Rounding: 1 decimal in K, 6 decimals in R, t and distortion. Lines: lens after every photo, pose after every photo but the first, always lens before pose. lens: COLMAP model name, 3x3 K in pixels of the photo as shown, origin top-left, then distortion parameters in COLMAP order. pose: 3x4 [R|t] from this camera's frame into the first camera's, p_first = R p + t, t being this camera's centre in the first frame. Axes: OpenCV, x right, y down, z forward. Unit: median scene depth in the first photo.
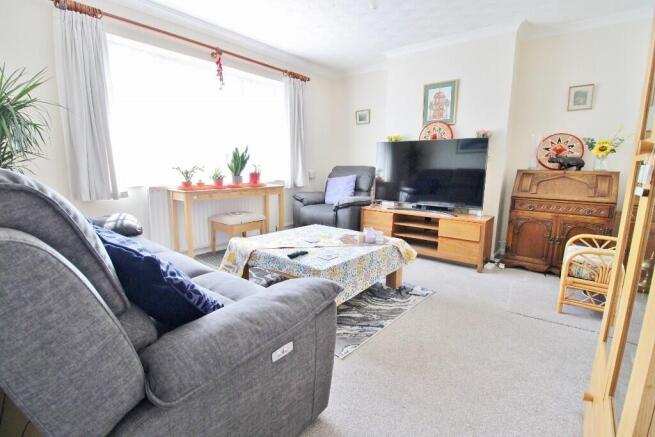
lens RADIAL K [[303.0, 0, 328.7], [0, 303.0, 219.1], [0, 0, 1]] dist [-0.020048, -0.001983]
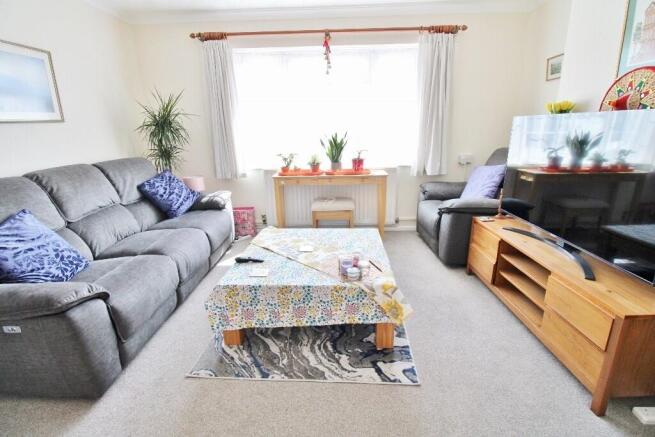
lens RADIAL K [[303.0, 0, 327.7], [0, 303.0, 217.7], [0, 0, 1]] dist [-0.020048, -0.001983]
pose [[0.616489, 0.198349, -0.761971, 0.509712], [-0.109194, 0.979936, 0.166741, -0.137819], [0.779755, -0.019591, 0.625778, 0.391810]]
